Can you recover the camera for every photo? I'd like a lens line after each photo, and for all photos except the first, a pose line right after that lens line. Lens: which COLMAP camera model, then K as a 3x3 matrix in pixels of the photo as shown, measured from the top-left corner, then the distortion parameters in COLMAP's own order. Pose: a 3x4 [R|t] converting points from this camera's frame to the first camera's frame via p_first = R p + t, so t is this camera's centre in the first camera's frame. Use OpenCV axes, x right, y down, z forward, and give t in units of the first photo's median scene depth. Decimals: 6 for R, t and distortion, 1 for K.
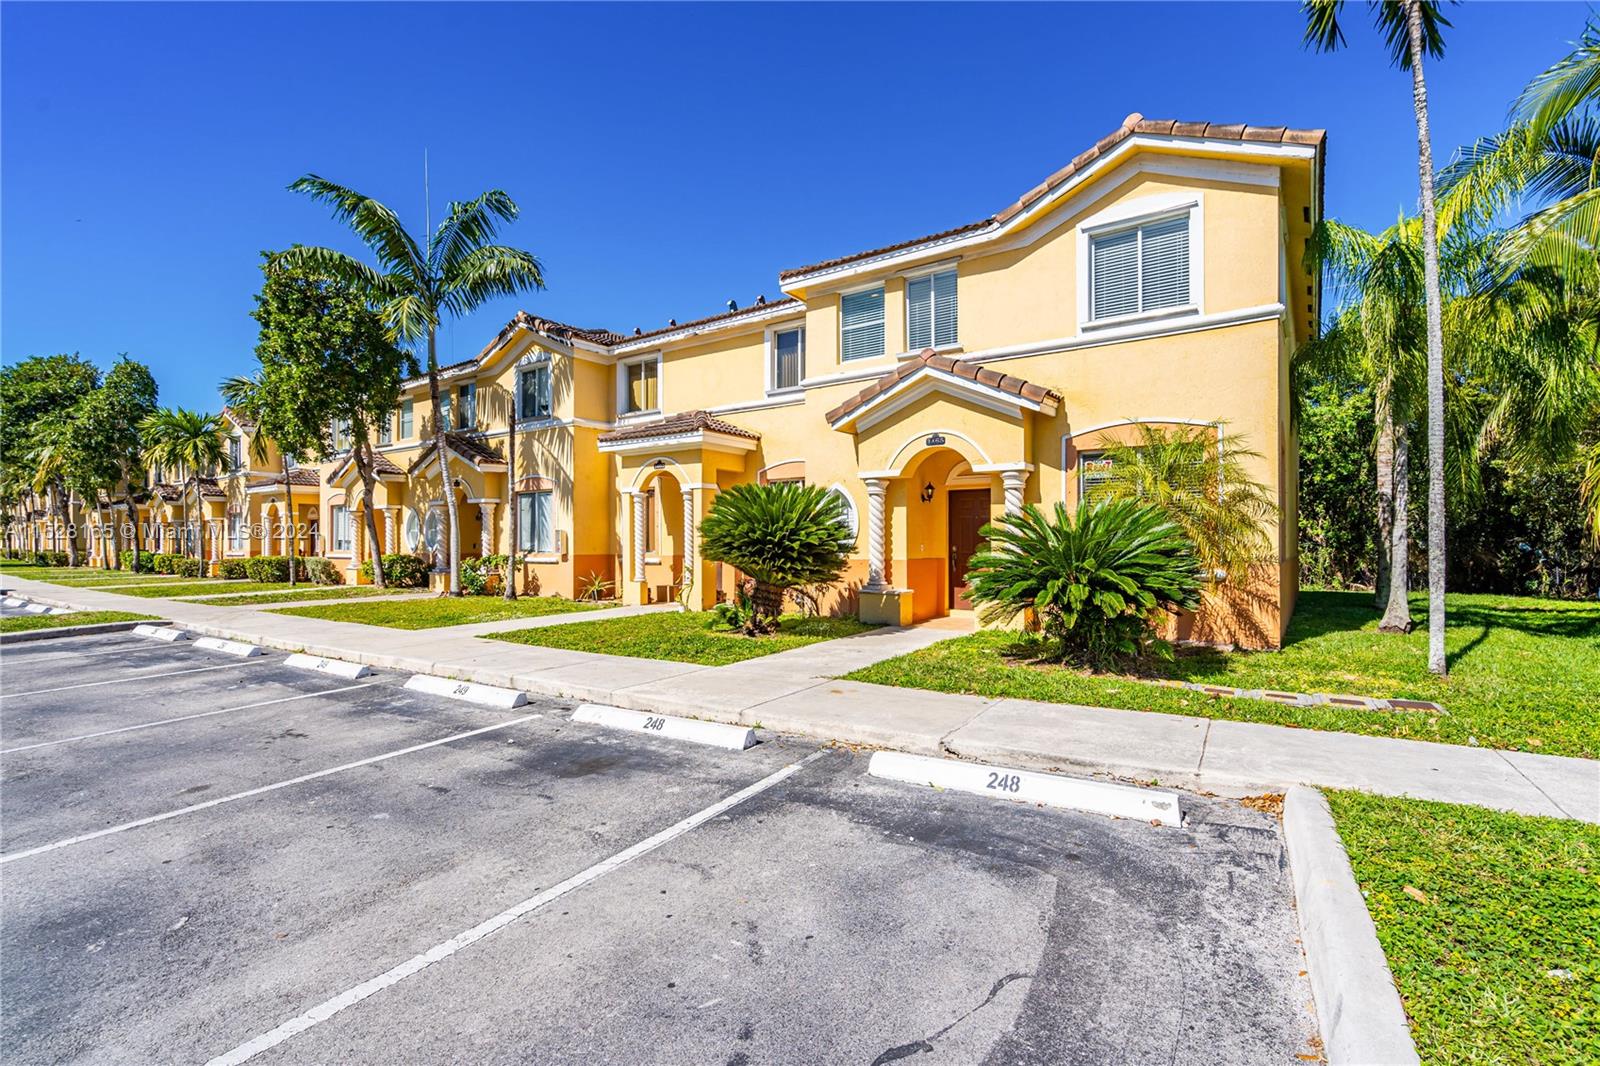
lens RADIAL K [[727.2, 0, 796.4], [0, 727.2, 538.3], [0, 0, 1]] dist [-0.009043, 0.004028]
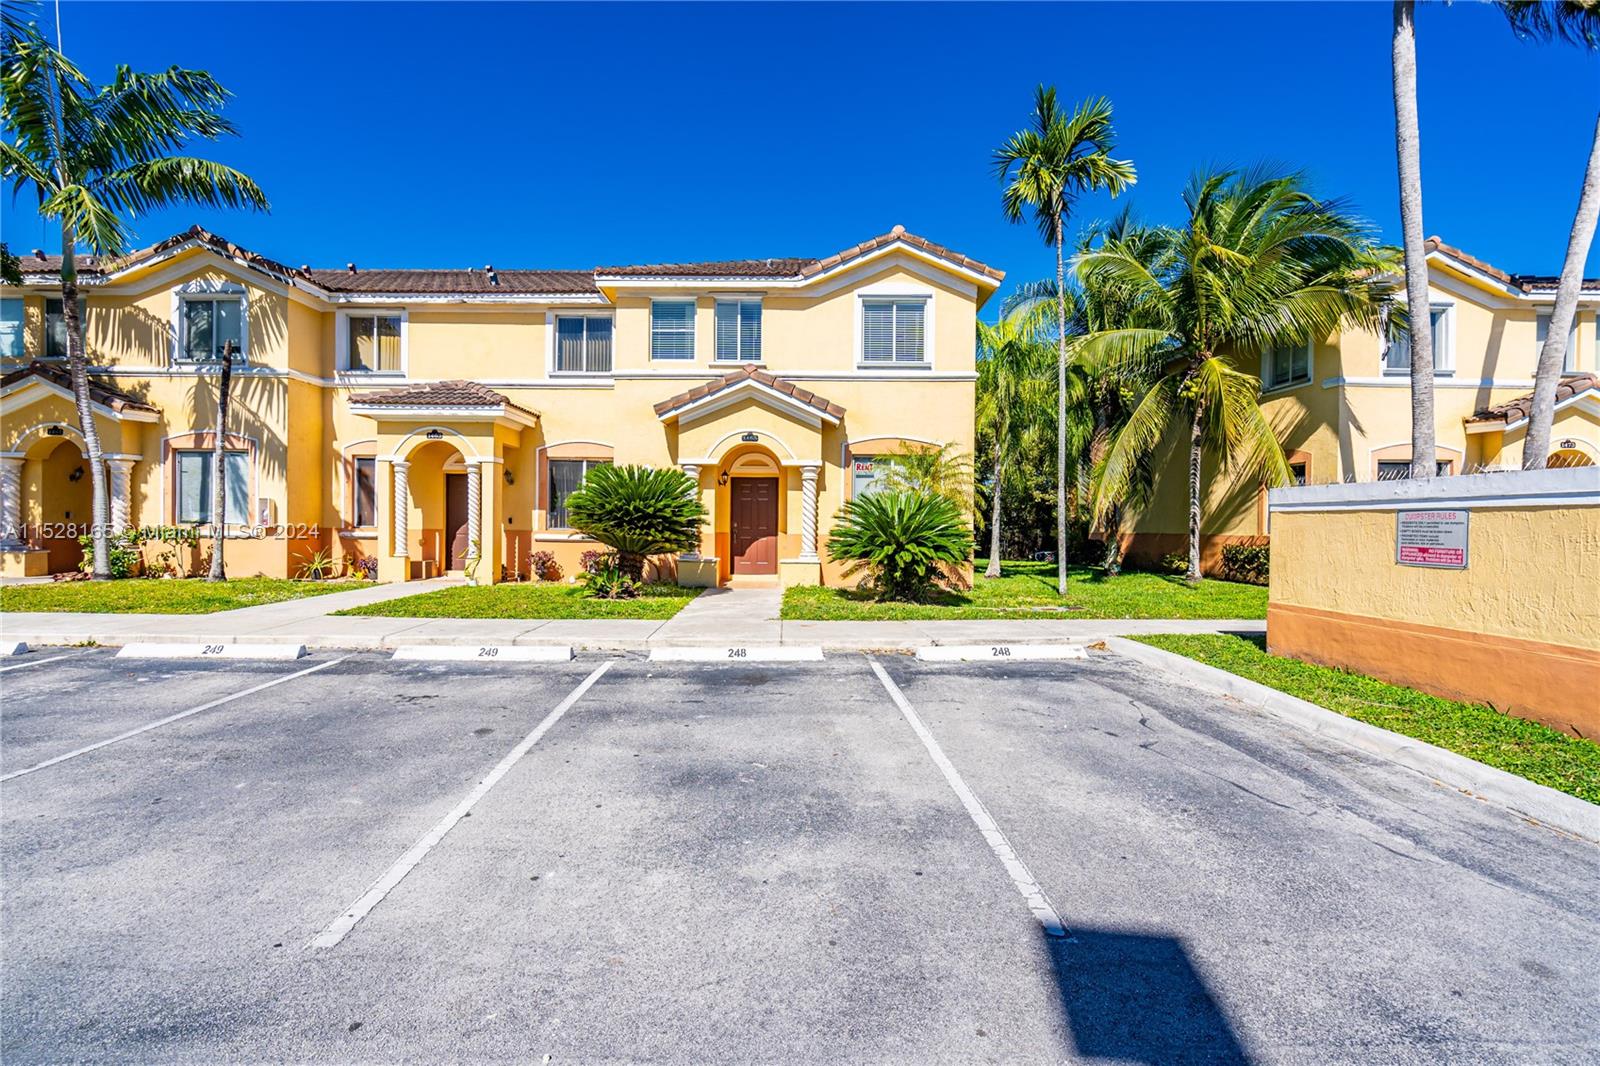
lens RADIAL K [[727.2, 0, 788.4], [0, 727.2, 528.9], [0, 0, 1]] dist [-0.009043, 0.004028]
pose [[0.824720, 0.006980, 0.565498, -0.491376], [-0.015874, 0.999816, 0.010809, 0.008275], [-0.565318, -0.017891, 0.824679, -0.077125]]
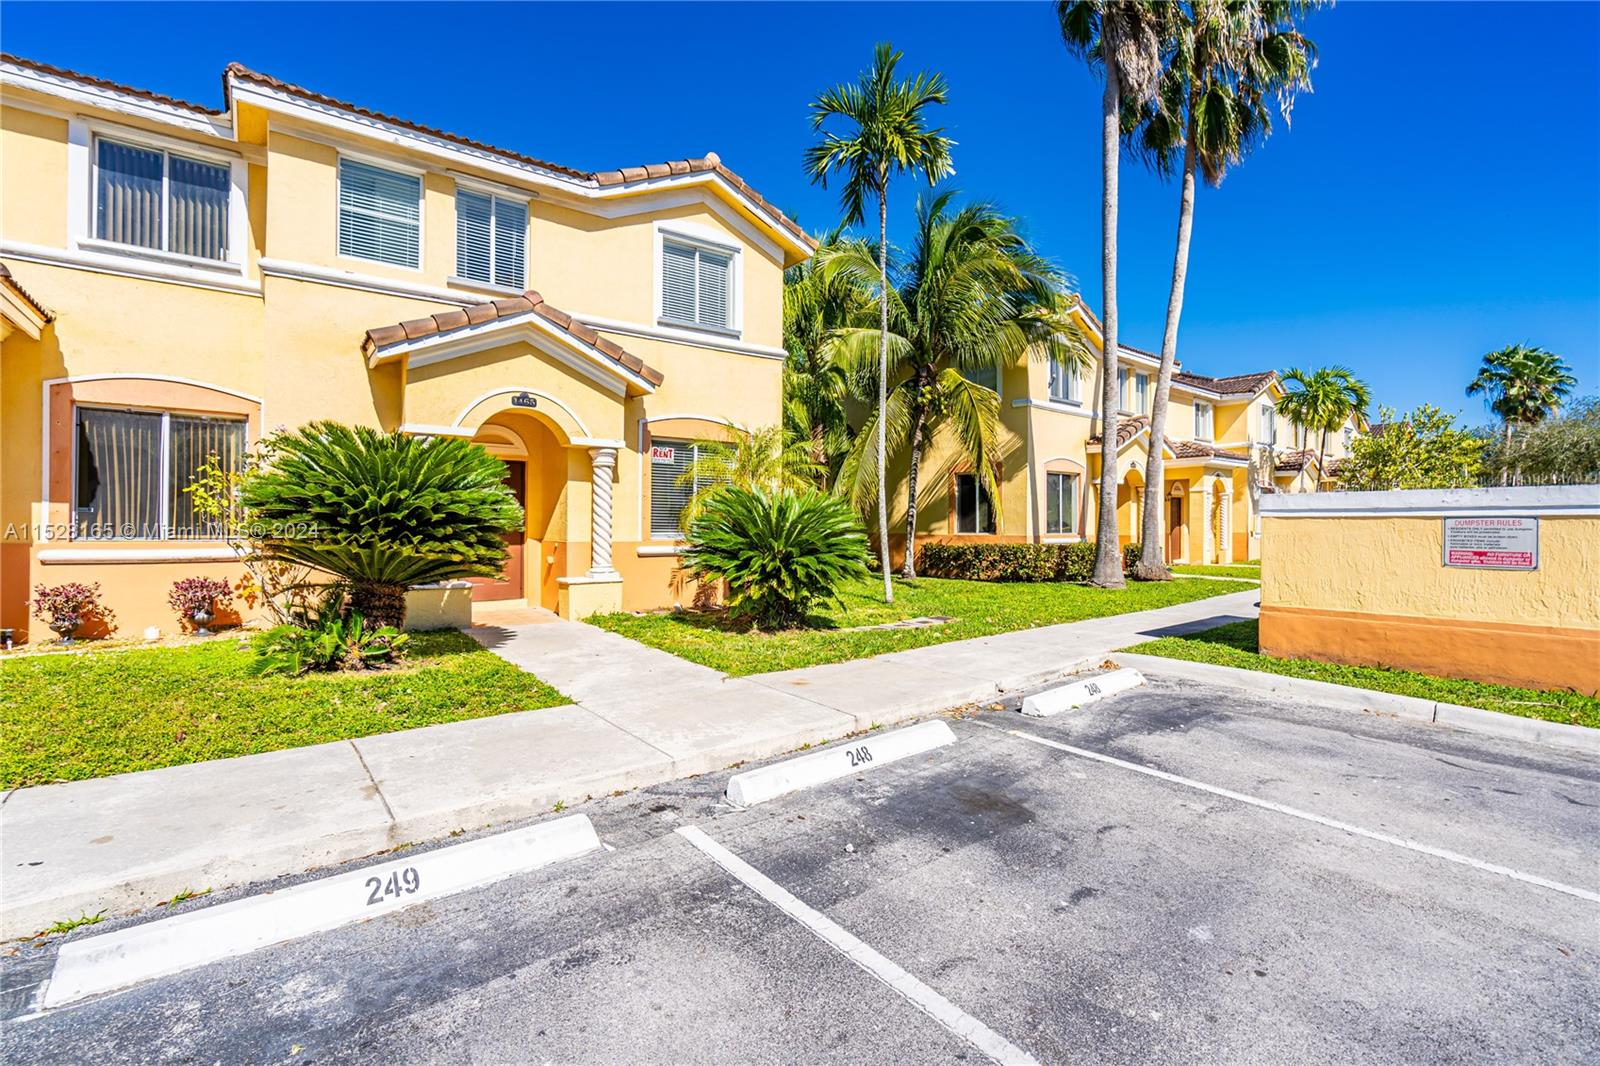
lens RADIAL K [[727.2, 0, 789.2], [0, 727.2, 519.8], [0, 0, 1]] dist [-0.009043, 0.004028]
pose [[0.315699, 0.011320, 0.948792, -0.541920], [-0.012895, 0.999888, -0.007639, 0.006323], [-0.948772, -0.009823, 0.315809, 0.471213]]
